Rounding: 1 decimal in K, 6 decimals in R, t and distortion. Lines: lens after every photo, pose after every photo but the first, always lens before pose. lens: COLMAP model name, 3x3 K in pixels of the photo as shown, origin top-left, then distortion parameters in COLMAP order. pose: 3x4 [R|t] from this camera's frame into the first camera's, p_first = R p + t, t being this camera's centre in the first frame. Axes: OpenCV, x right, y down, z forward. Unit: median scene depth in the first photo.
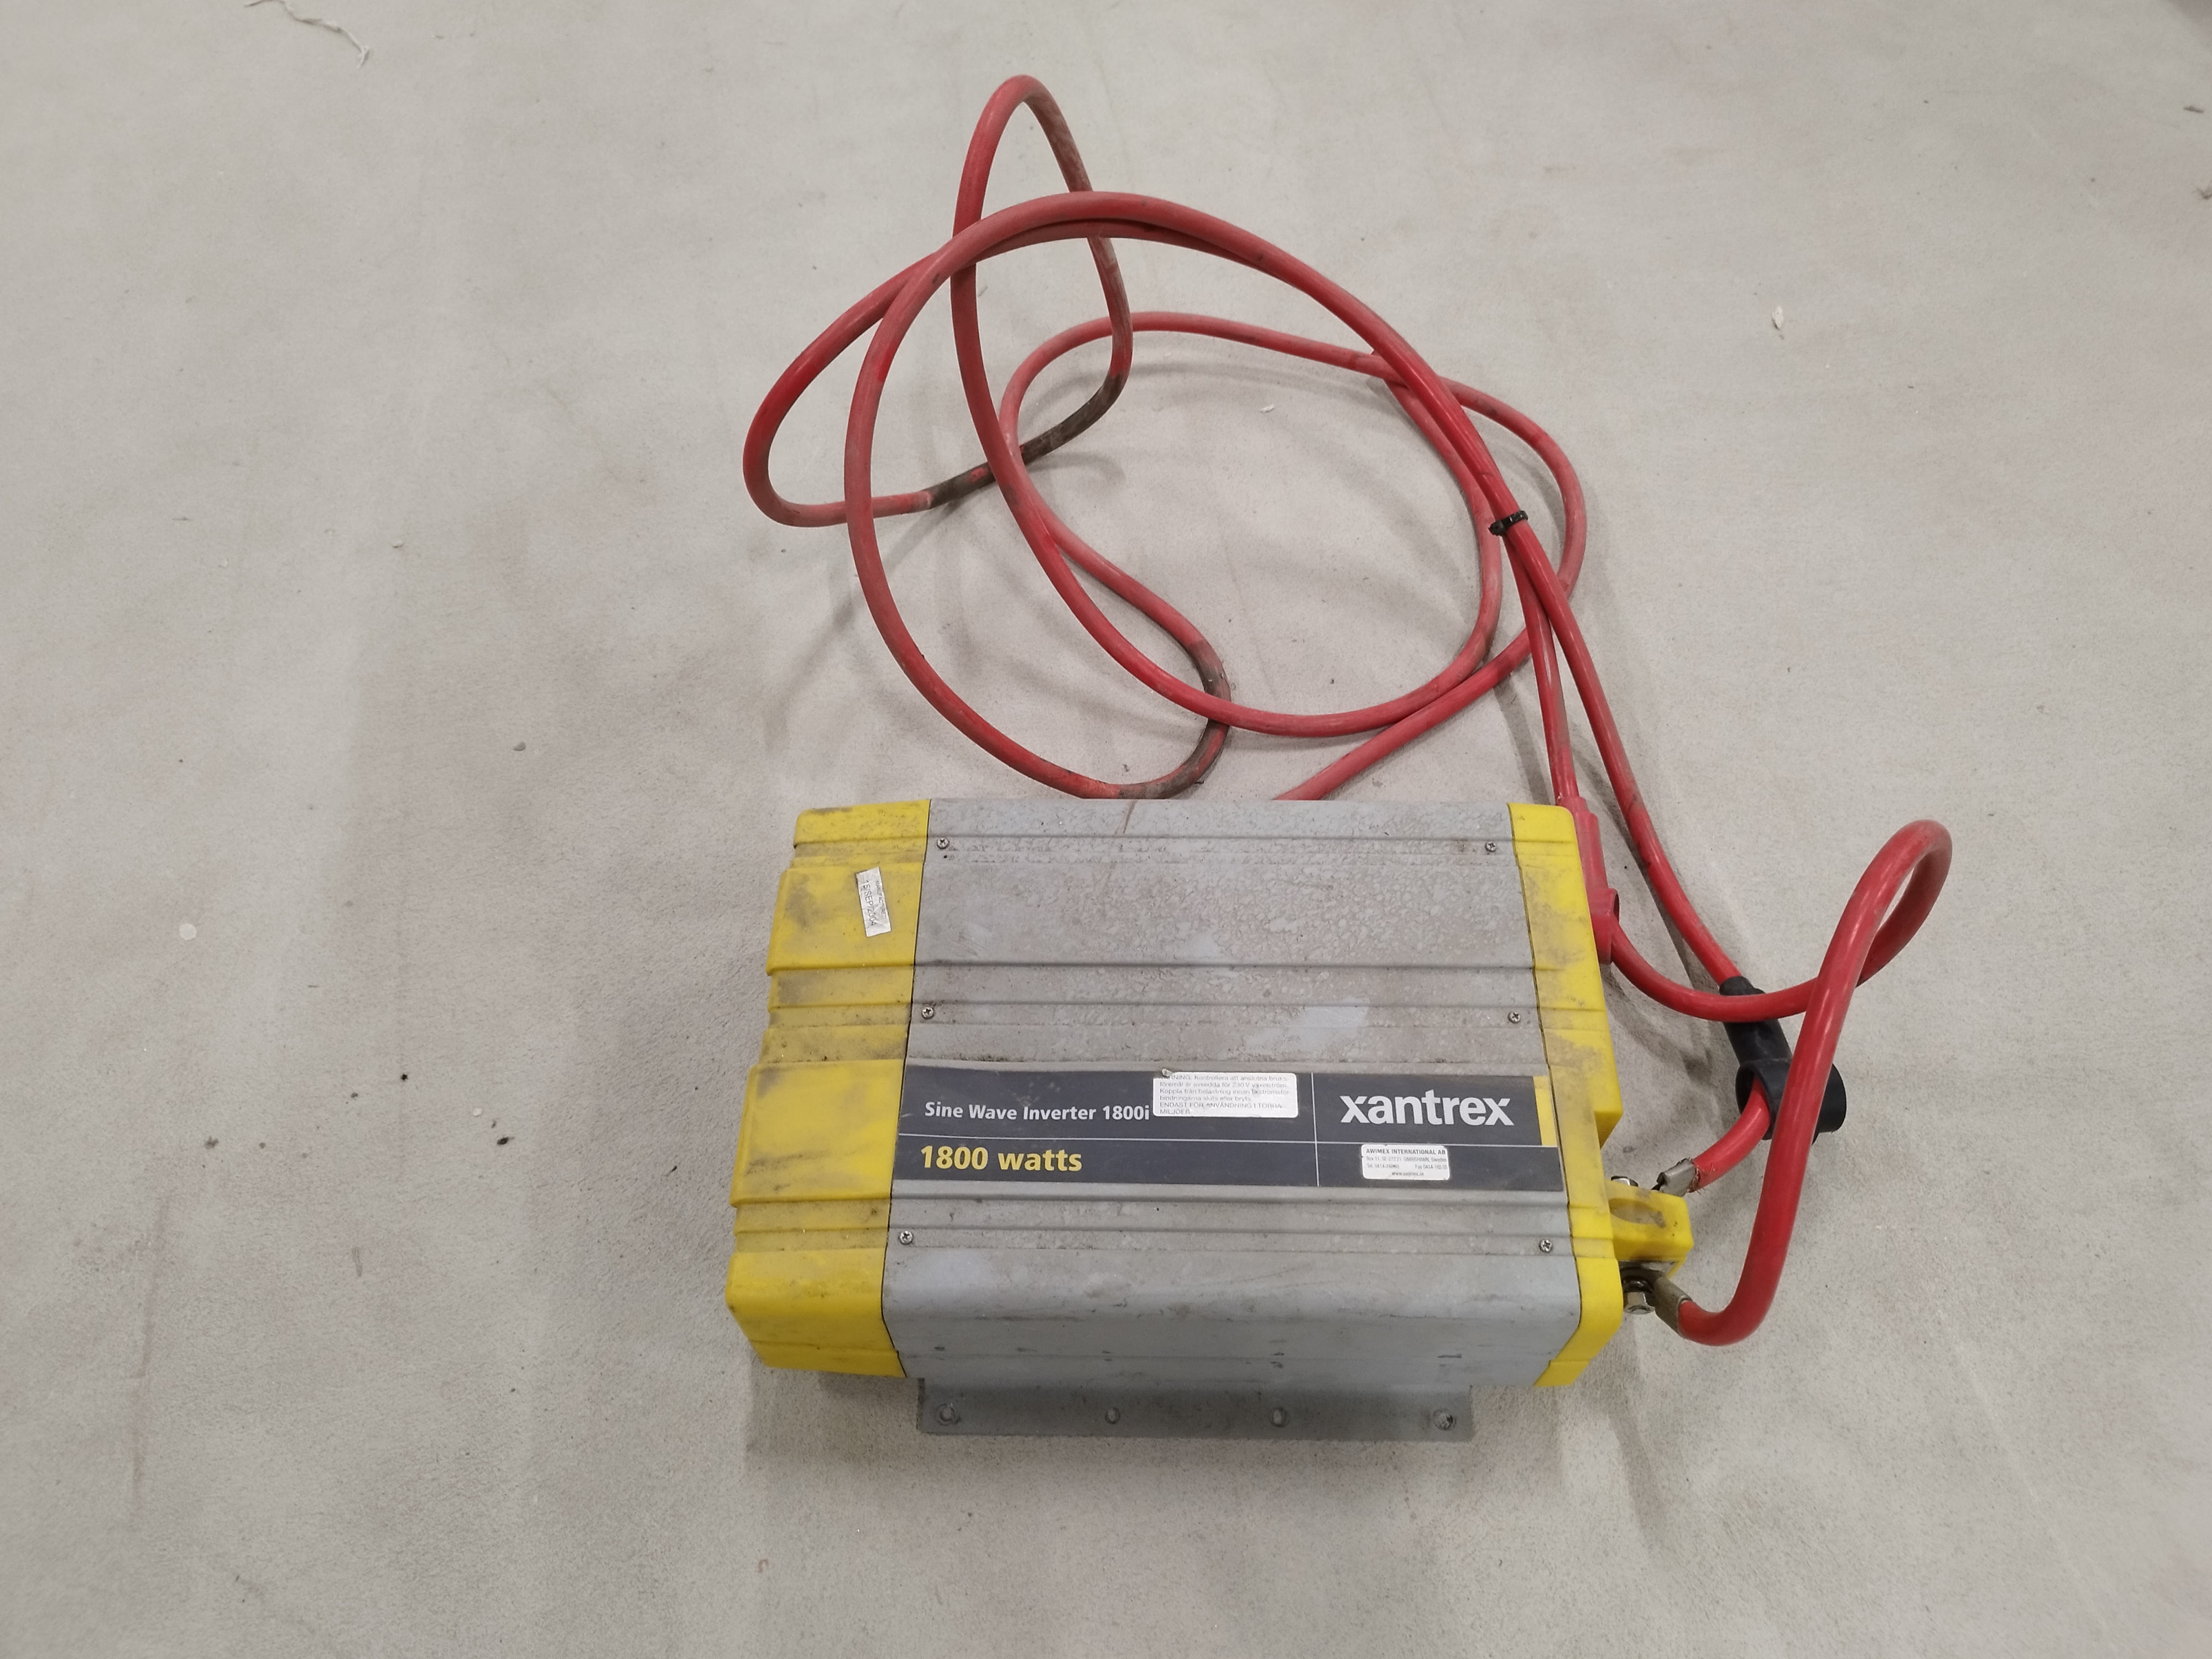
lens RADIAL K [[1580.6, 0, 1106.5], [0, 1580.6, 835.2], [0, 0, 1]] dist [-0.023519, 0.005859]
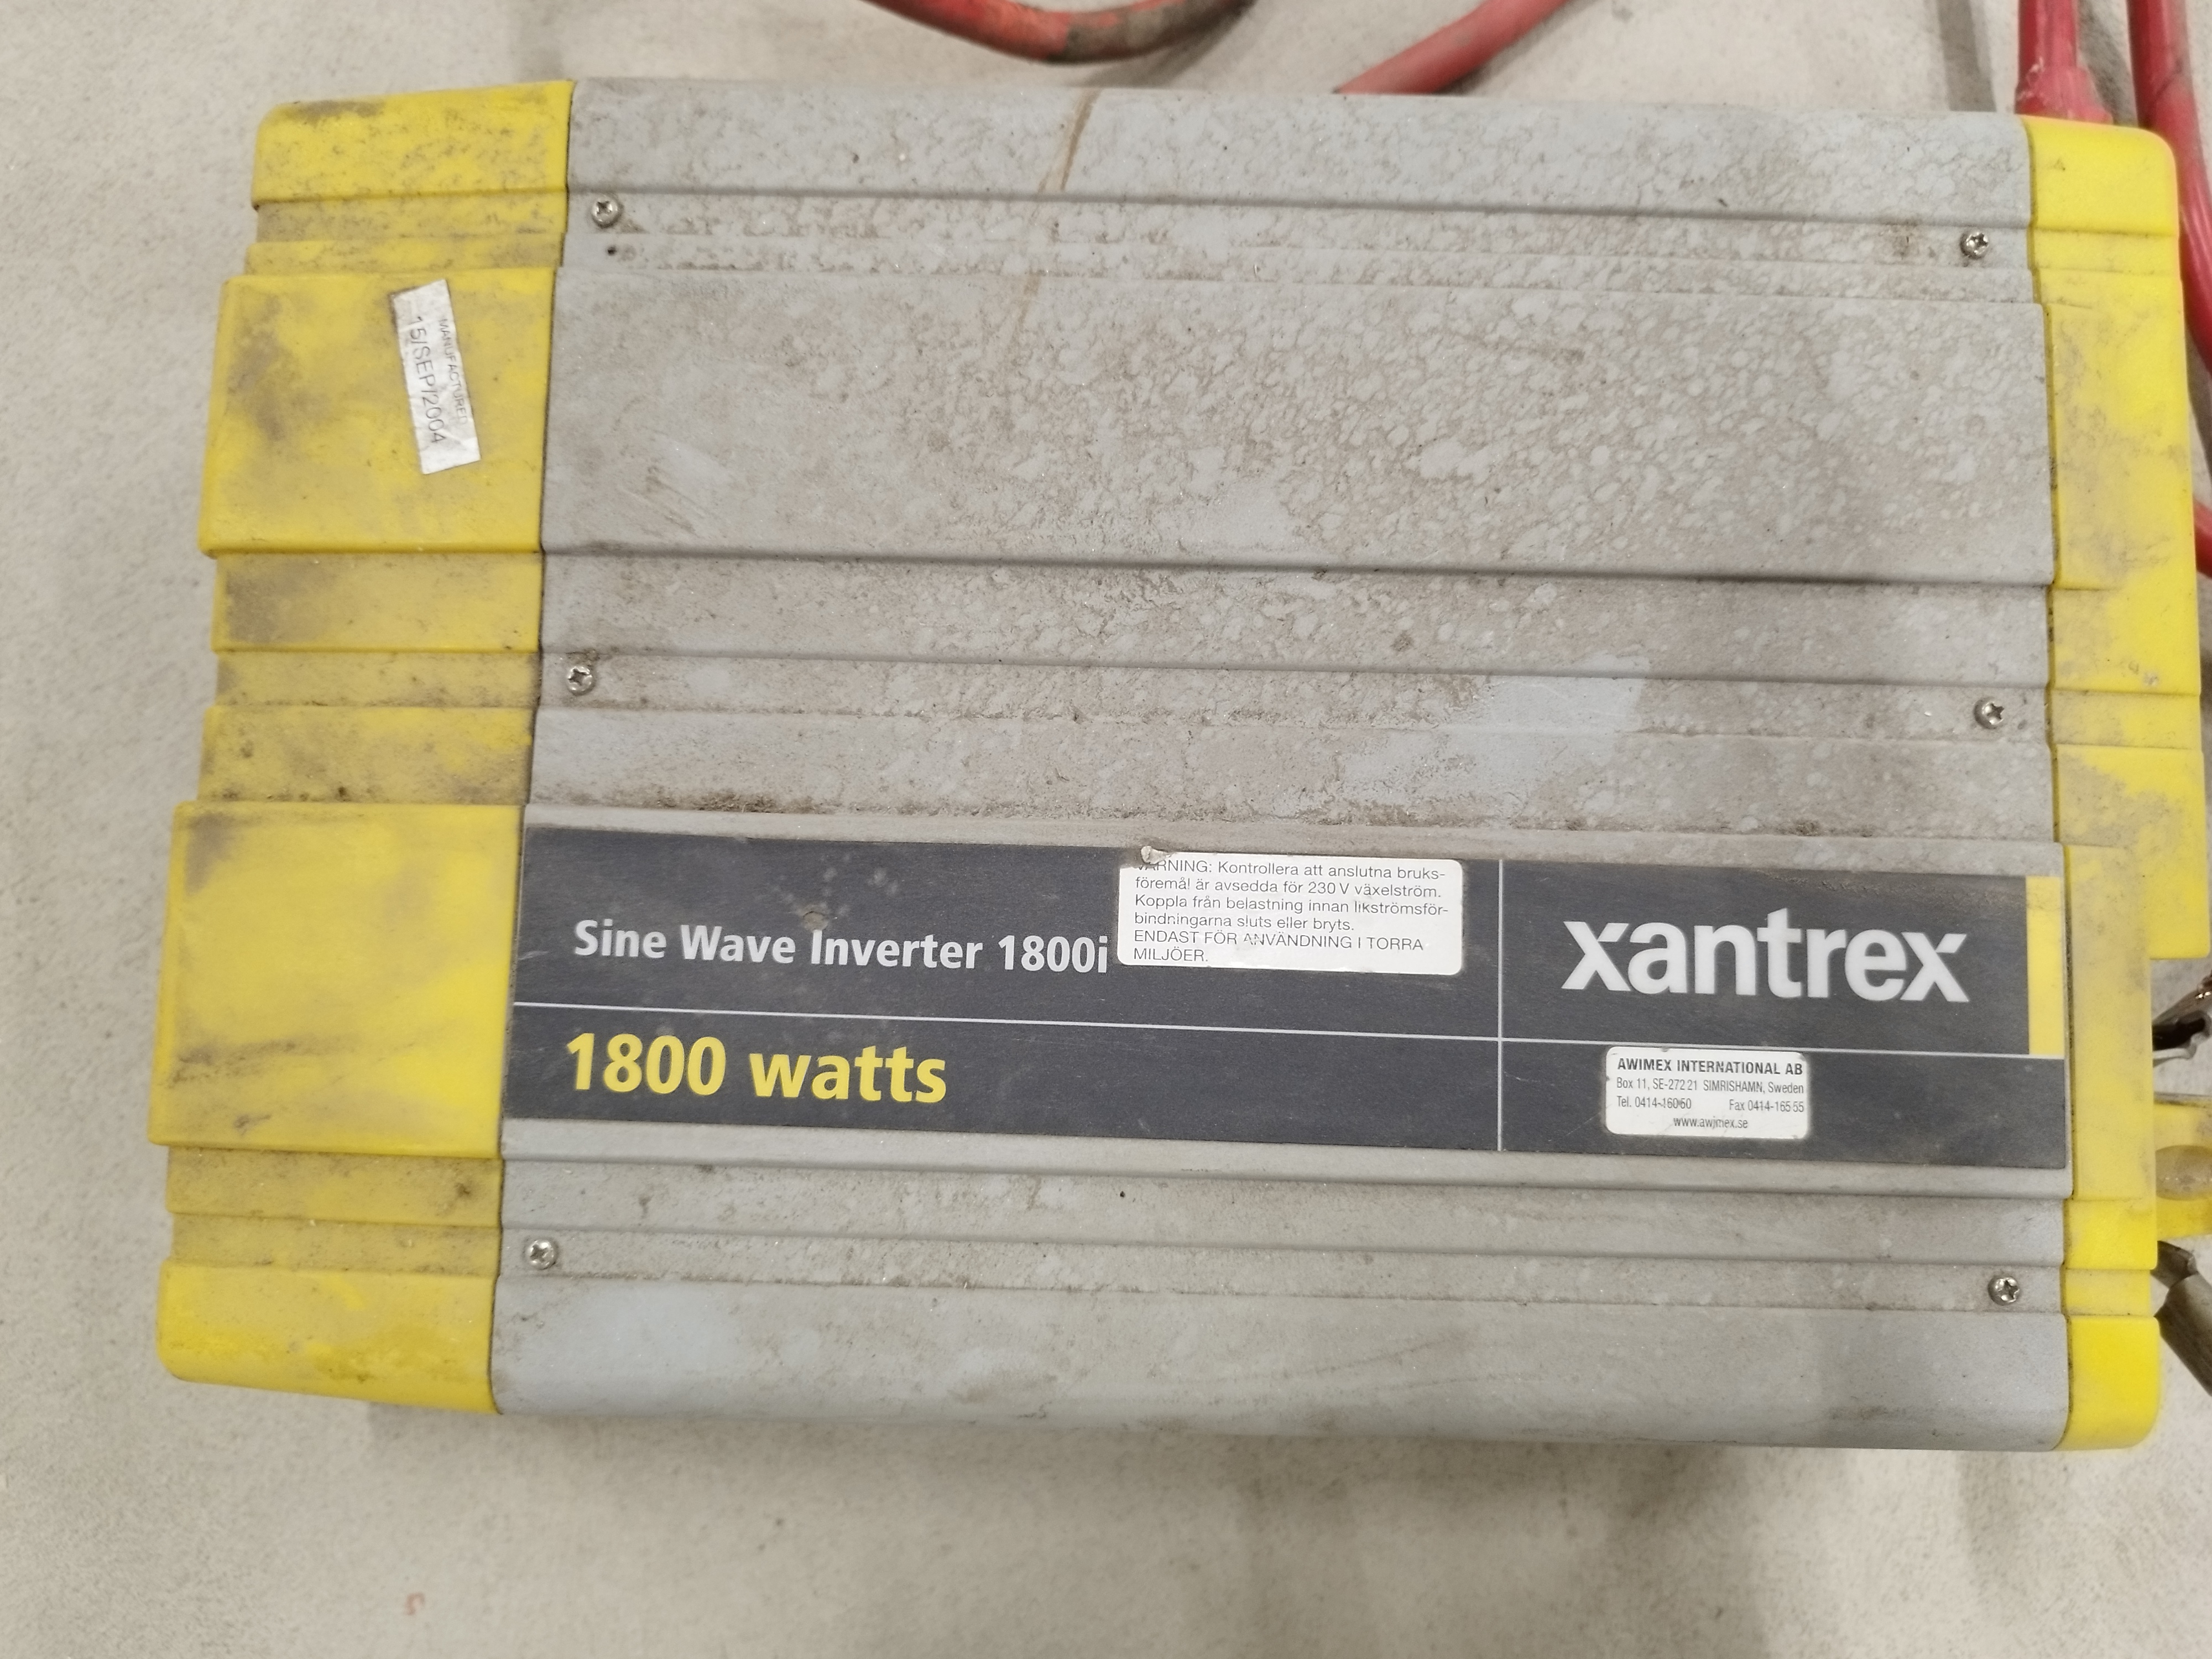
lens RADIAL K [[1580.6, 0, 1113.5], [0, 1580.6, 812.0], [0, 0, 1]] dist [-0.023519, 0.005859]
pose [[0.999880, 0.010000, 0.011802, 0.022421], [-0.014388, 0.881398, 0.472156, -0.054450], [-0.005681, -0.472269, 0.881436, 0.628387]]
